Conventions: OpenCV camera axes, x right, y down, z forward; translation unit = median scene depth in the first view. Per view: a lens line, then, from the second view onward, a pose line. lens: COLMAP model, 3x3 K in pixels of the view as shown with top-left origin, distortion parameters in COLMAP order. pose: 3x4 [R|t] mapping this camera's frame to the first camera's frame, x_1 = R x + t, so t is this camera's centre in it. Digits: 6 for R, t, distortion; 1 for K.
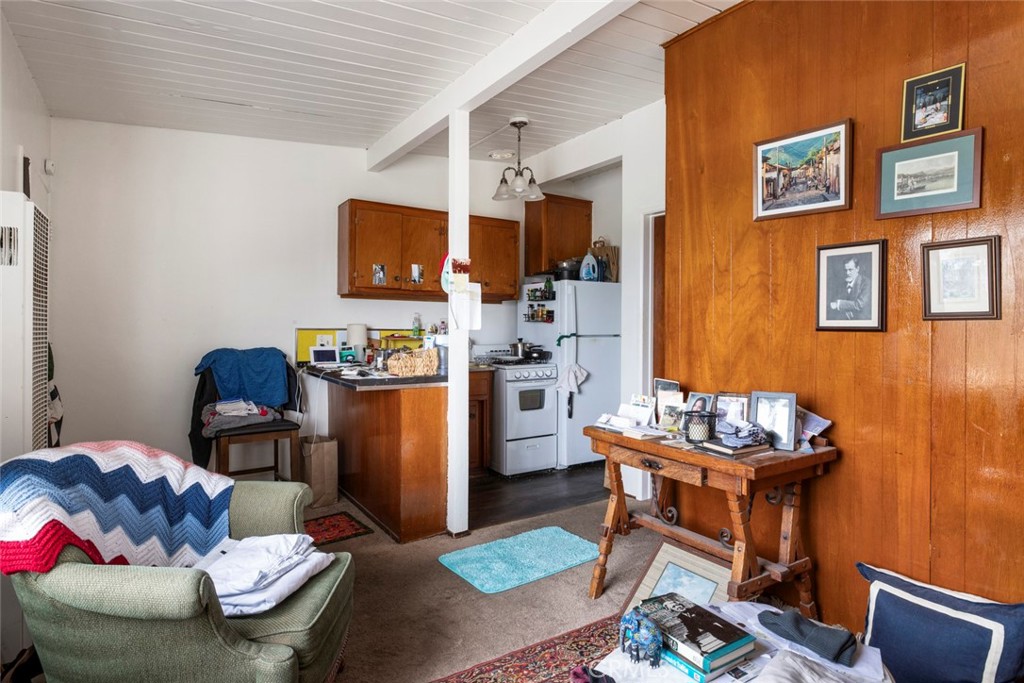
lens RADIAL K [[566.6, 0, 511.4], [0, 566.6, 337.5], [0, 0, 1]] dist [-0.002047, -0.000112]
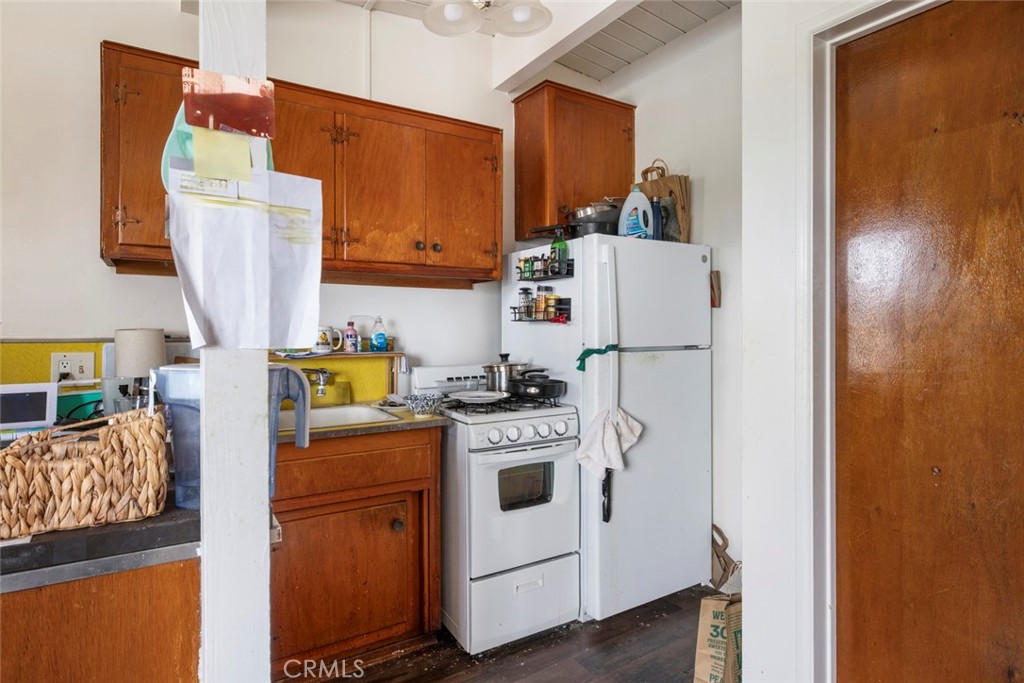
lens RADIAL K [[566.6, 0, 512.5], [0, 566.6, 337.1], [0, 0, 1]] dist [-0.002047, -0.000112]
pose [[0.999955, -0.007280, -0.006099, 0.027456], [0.007249, 0.999960, -0.005219, -0.011385], [0.006137, 0.005175, 0.999968, 0.507842]]
